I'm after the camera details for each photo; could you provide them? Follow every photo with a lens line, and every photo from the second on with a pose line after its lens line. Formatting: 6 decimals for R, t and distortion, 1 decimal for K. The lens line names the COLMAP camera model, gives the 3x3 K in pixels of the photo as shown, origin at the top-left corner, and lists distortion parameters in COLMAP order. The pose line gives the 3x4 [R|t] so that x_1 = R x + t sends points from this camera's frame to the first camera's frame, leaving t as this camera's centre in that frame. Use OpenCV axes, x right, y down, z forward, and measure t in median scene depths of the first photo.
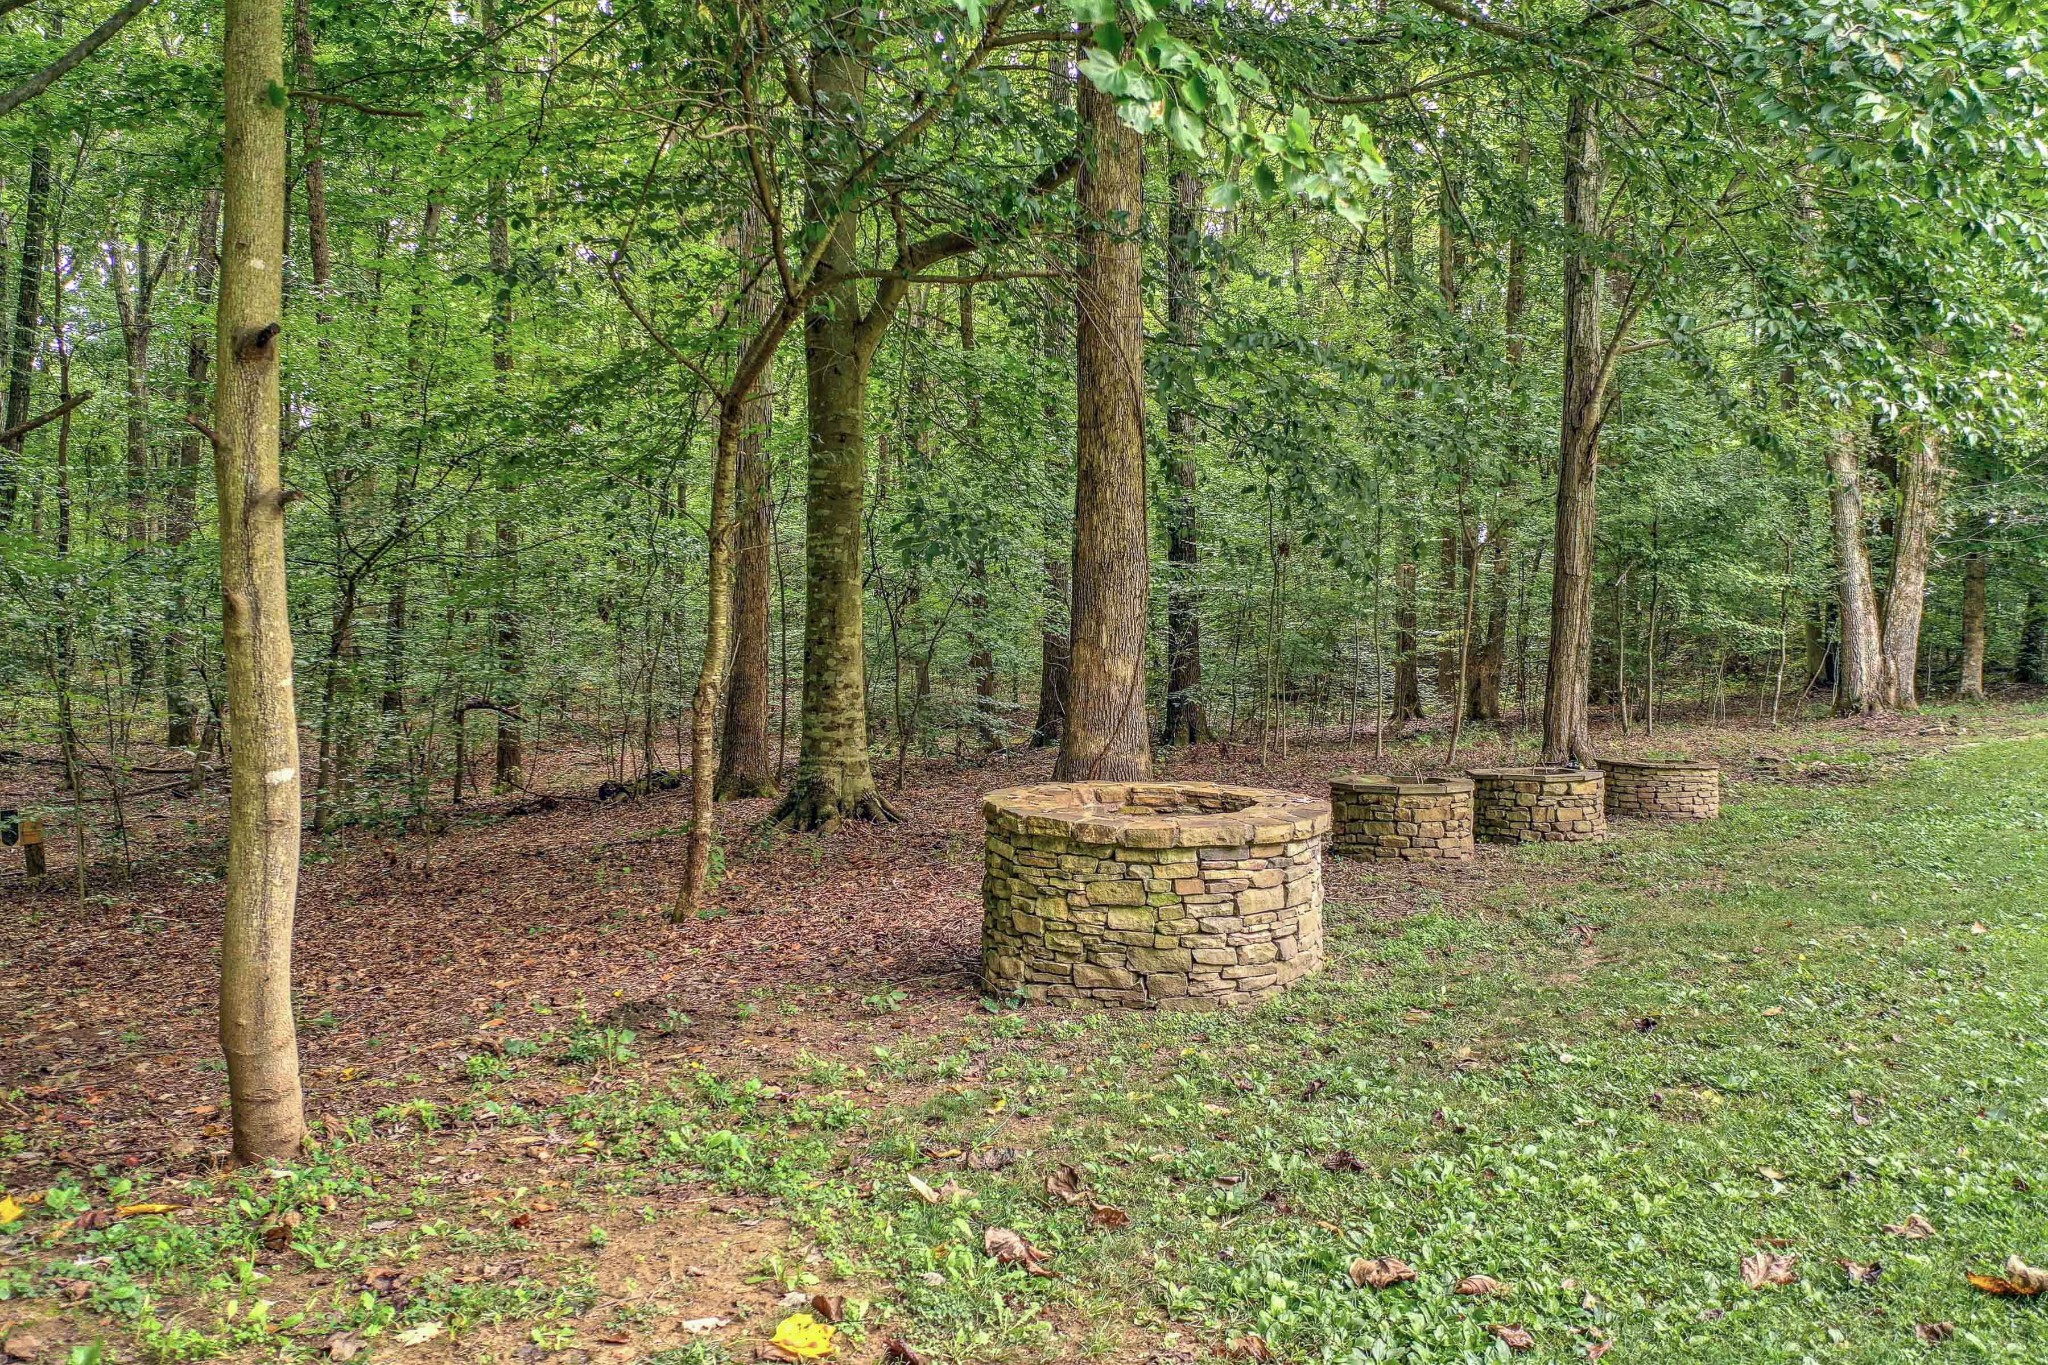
lens RADIAL K [[1608.8, 0, 1026.1], [0, 1608.8, 679.0], [0, 0, 1]] dist [0.002584, 0.005157]
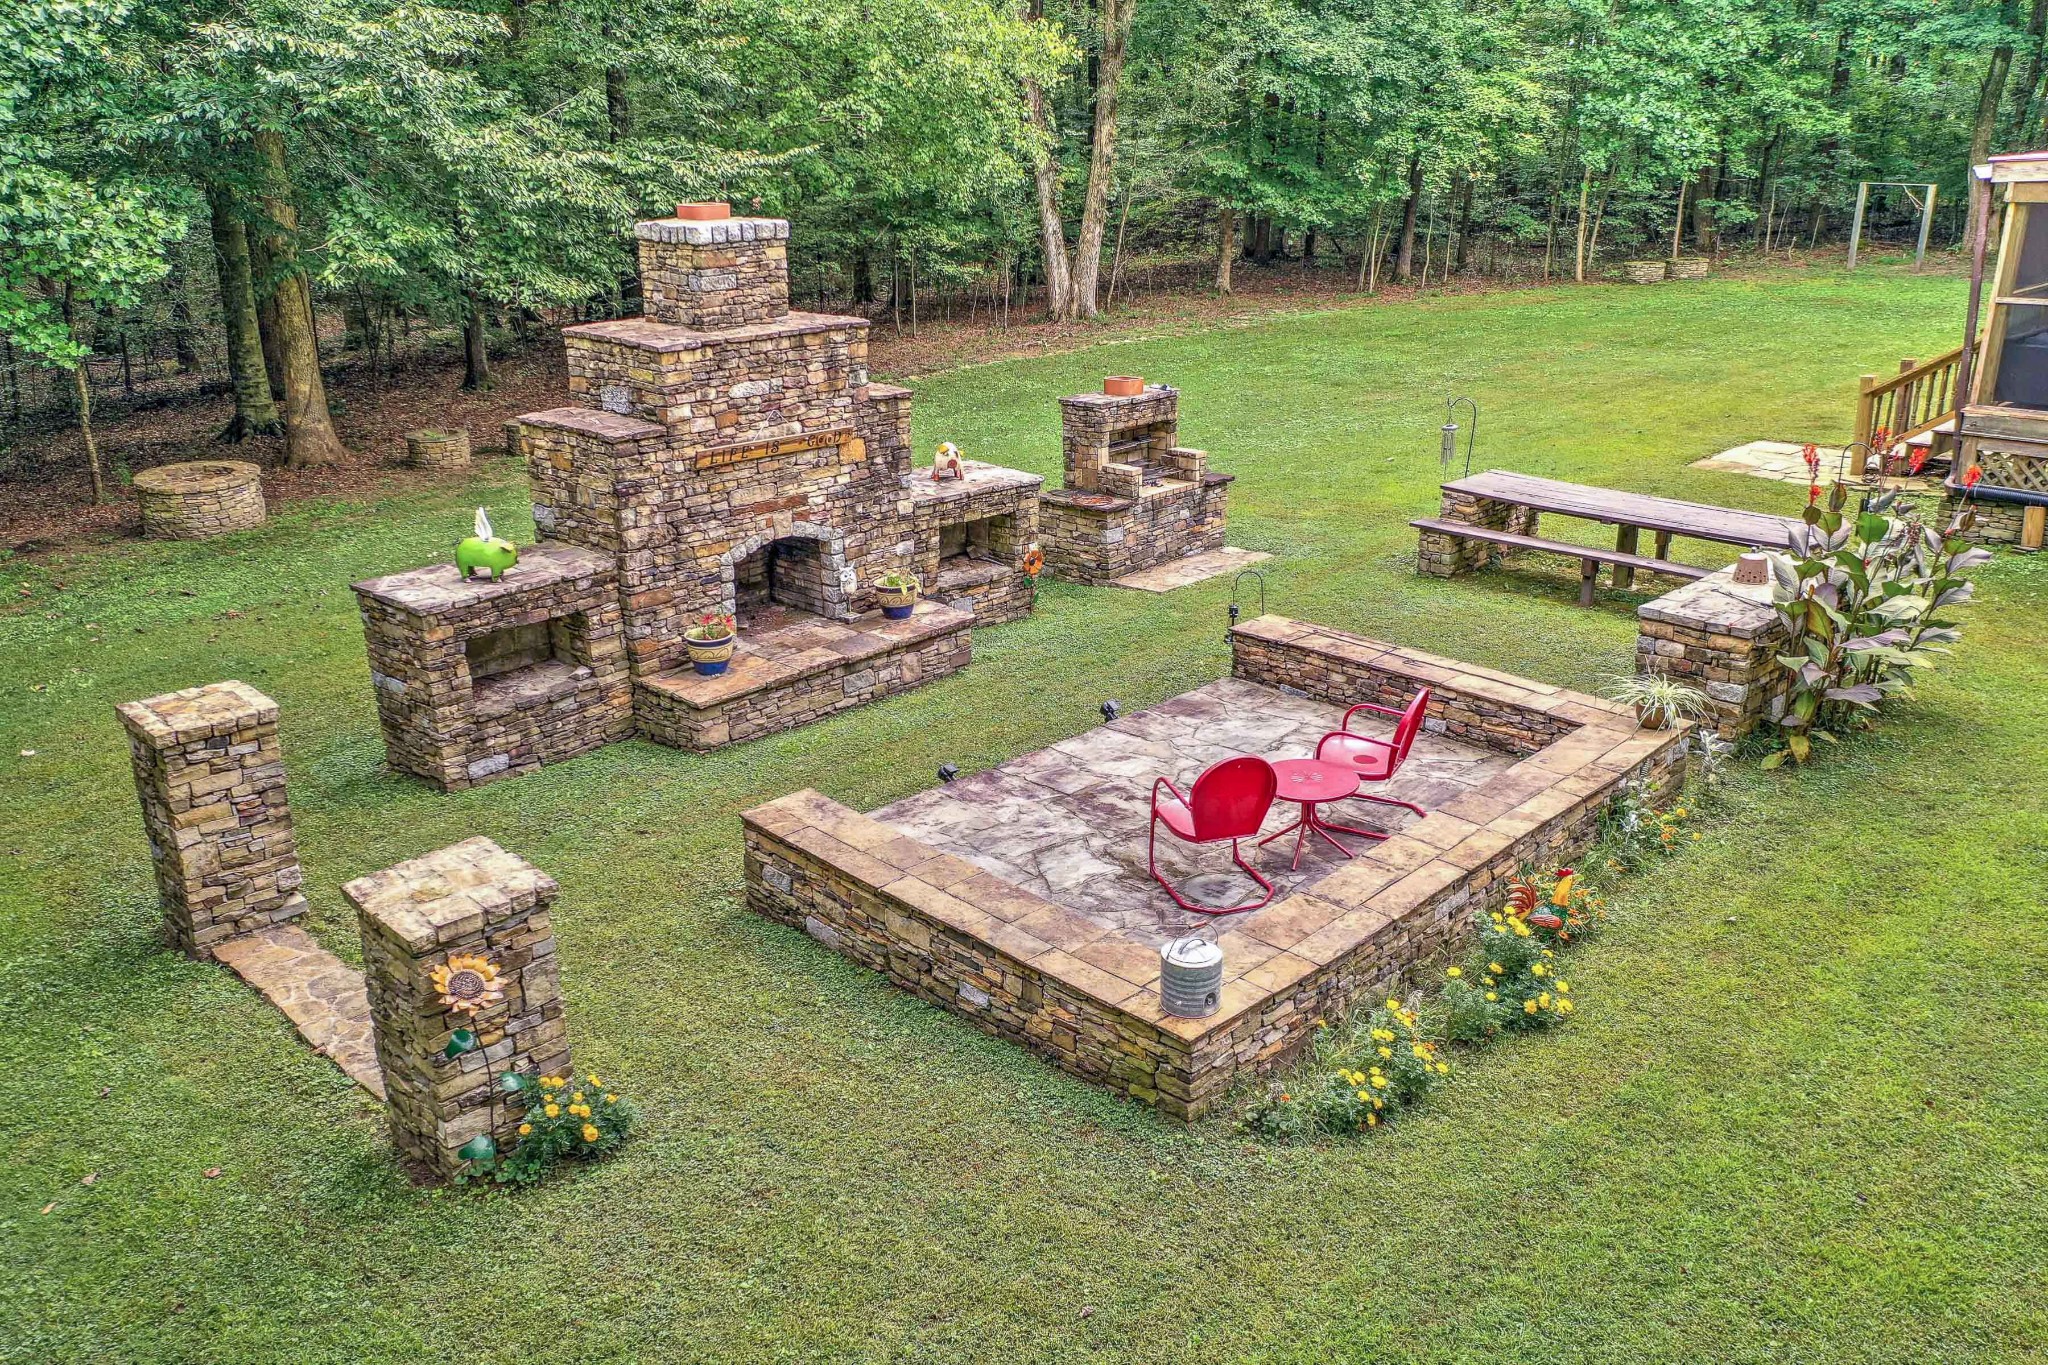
lens RADIAL K [[1608.8, 0, 1022.8], [0, 1608.8, 679.8], [0, 0, 1]] dist [0.002584, 0.005157]
pose [[0.997817, -0.024516, 0.061324, 0.386060], [0.004154, 0.950010, 0.312192, -0.133618], [-0.065912, -0.311255, 0.948038, -0.568350]]
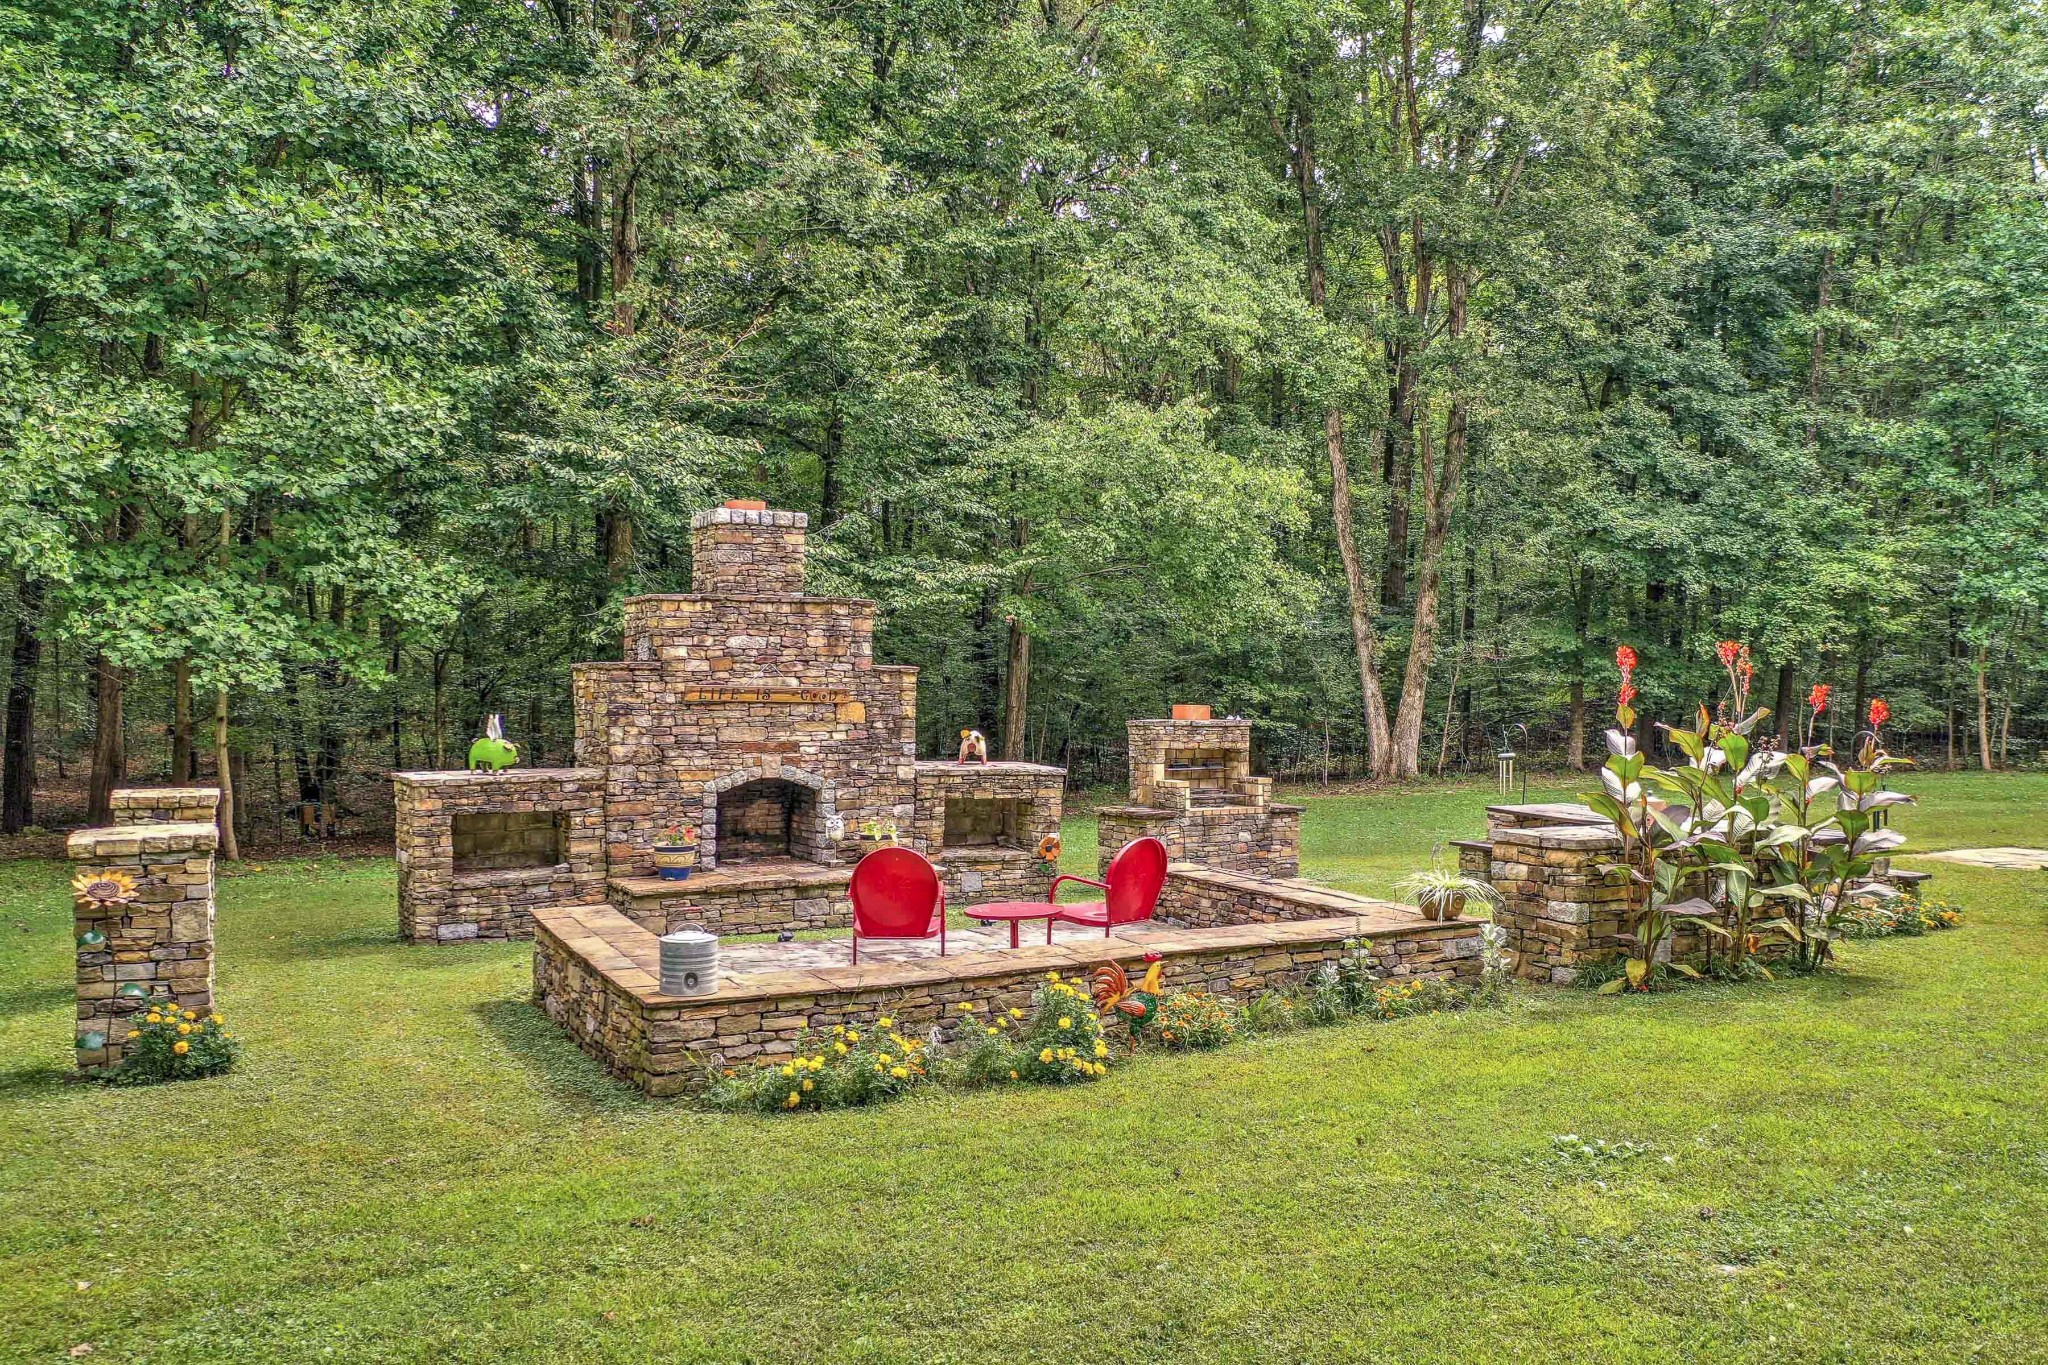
lens RADIAL K [[1608.8, 0, 1023.2], [0, 1608.8, 680.5], [0, 0, 1]] dist [0.002584, 0.005157]
pose [[0.969672, 0.009770, -0.244214, 0.570955], [-0.014578, 0.999734, -0.017885, -0.041932], [0.243974, 0.020903, 0.969556, -0.598391]]
